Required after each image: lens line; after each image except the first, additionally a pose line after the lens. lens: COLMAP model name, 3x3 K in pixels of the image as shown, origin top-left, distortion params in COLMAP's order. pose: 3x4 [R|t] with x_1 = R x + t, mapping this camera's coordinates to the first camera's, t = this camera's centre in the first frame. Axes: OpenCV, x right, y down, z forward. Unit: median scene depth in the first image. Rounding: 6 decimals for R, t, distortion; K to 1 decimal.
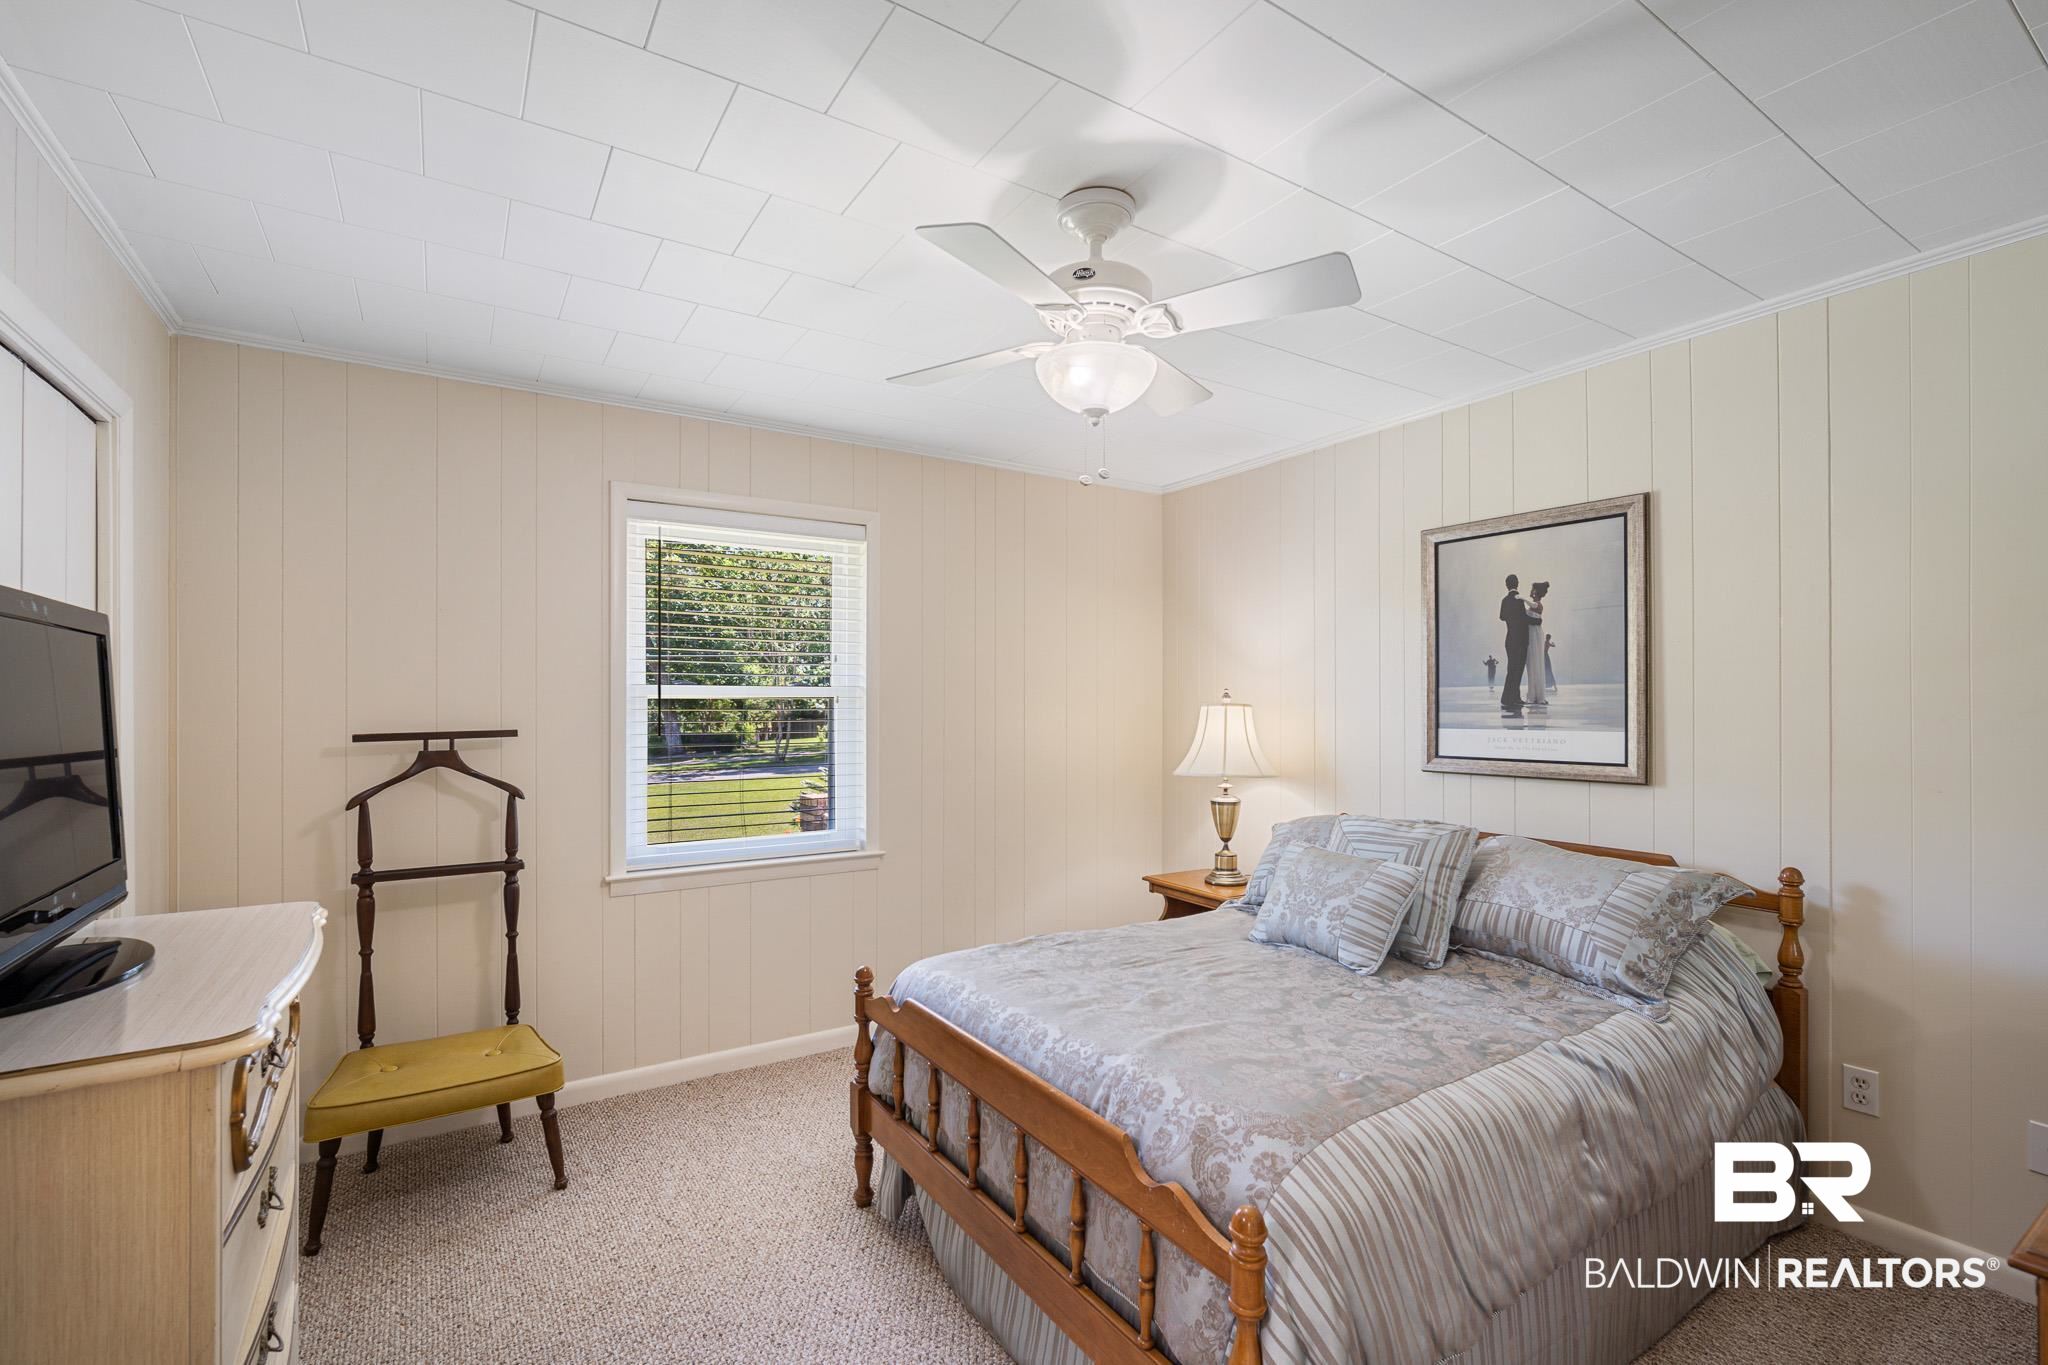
lens RADIAL K [[894.6, 0, 1029.1], [0, 894.6, 681.9], [0, 0, 1]] dist [-0.001259, -0.000059]
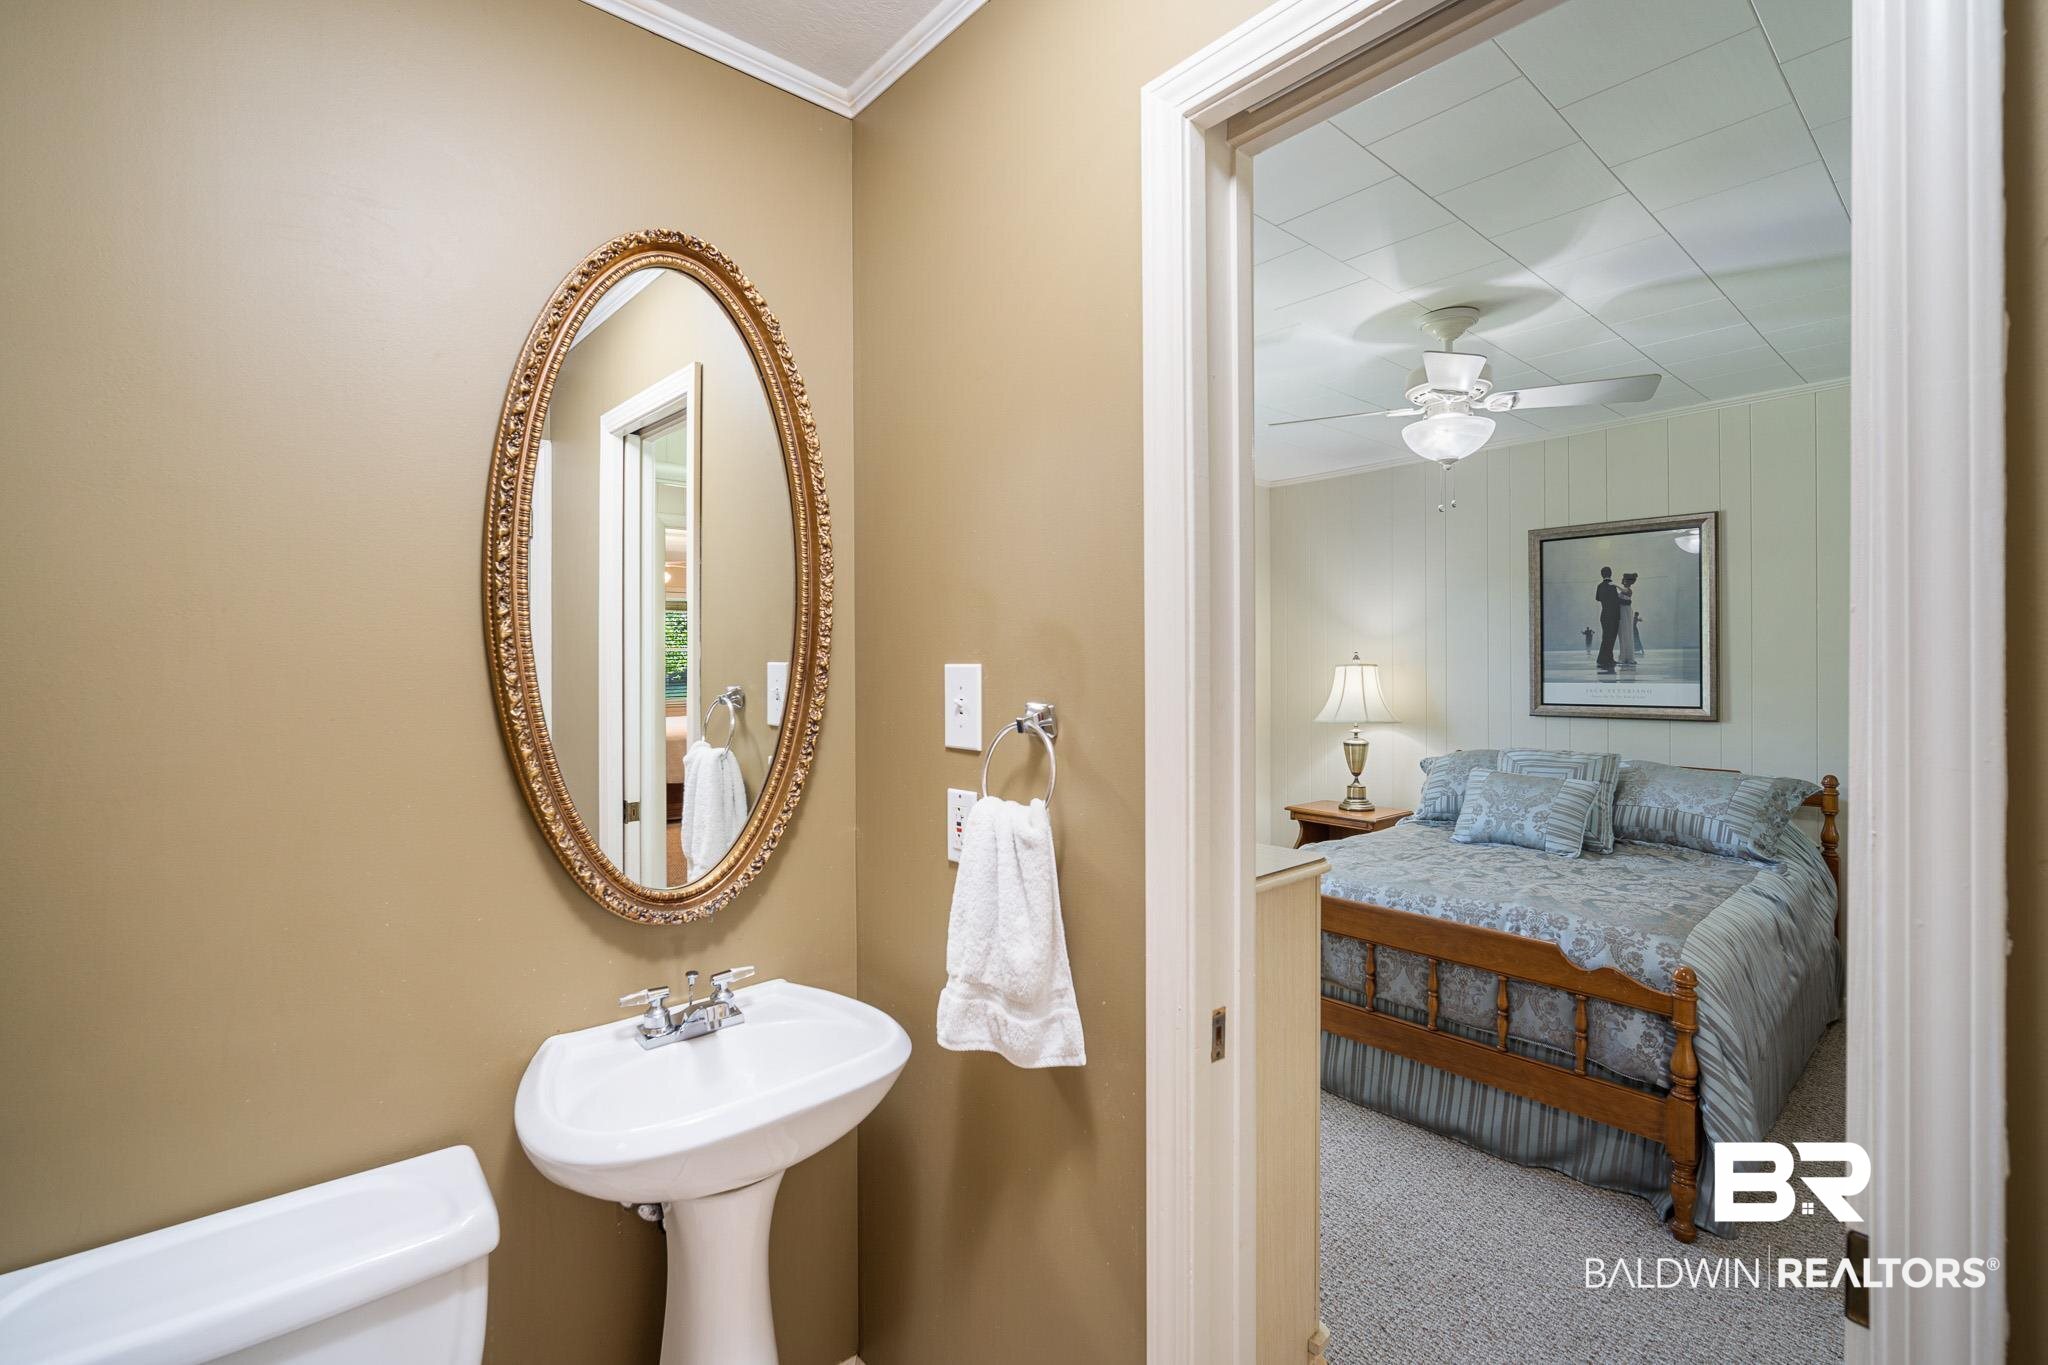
lens RADIAL K [[905.7, 0, 1026.7], [0, 905.7, 643.3], [0, 0, 1]] dist [-0.000008, 0.000034]
pose [[0.988590, -0.000460, 0.150632, -0.572716], [0.000059, 0.999996, 0.002669, -0.010394], [-0.150633, -0.002629, 0.988586, -0.227864]]
